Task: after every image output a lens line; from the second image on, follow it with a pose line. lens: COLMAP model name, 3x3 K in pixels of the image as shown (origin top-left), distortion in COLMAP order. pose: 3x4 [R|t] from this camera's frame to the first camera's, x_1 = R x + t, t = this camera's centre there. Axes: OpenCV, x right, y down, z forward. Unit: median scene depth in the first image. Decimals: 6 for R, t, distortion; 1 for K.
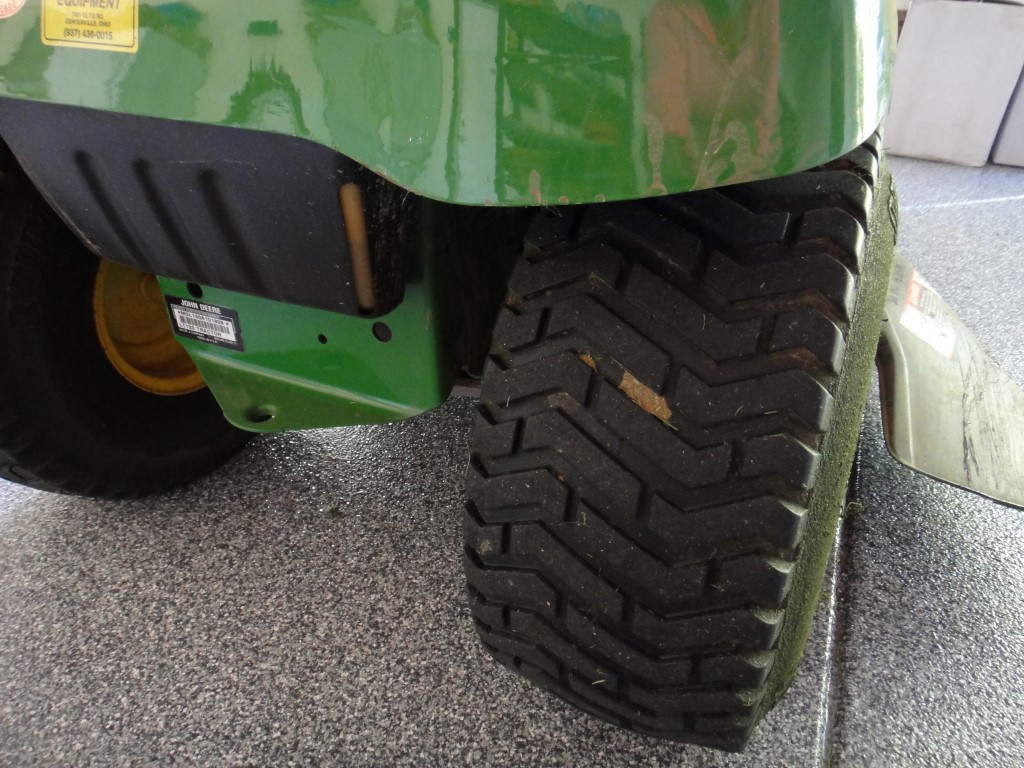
lens RADIAL K [[717.6, 0, 512.3], [0, 717.6, 354.7], [0, 0, 1]] dist [-0.003720, 0.000372]
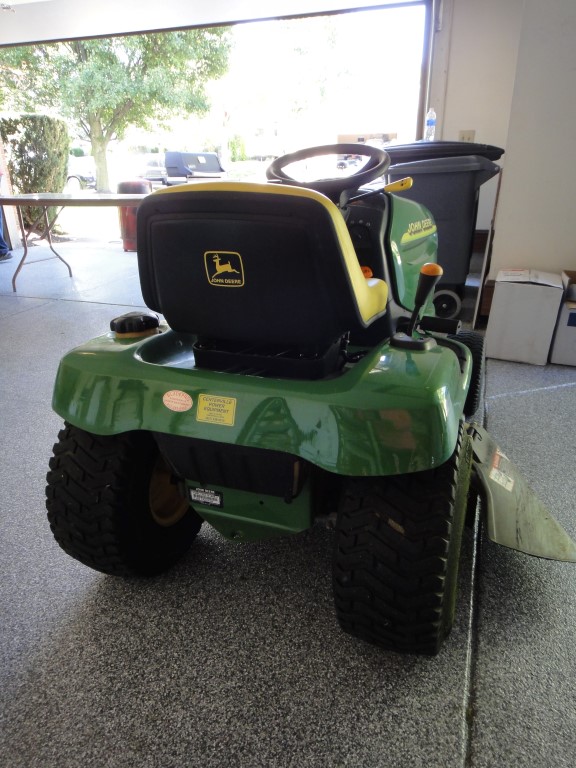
lens RADIAL K [[536.2, 0, 288.0], [0, 536.2, 384.0], [0, 0, 1]] dist [0.024624, 0.000151]
pose [[0.996739, -0.036844, 0.071789, -0.265993], [0.046841, 0.988619, -0.142965, -0.147960], [-0.065704, 0.145862, 0.987121, -0.862403]]
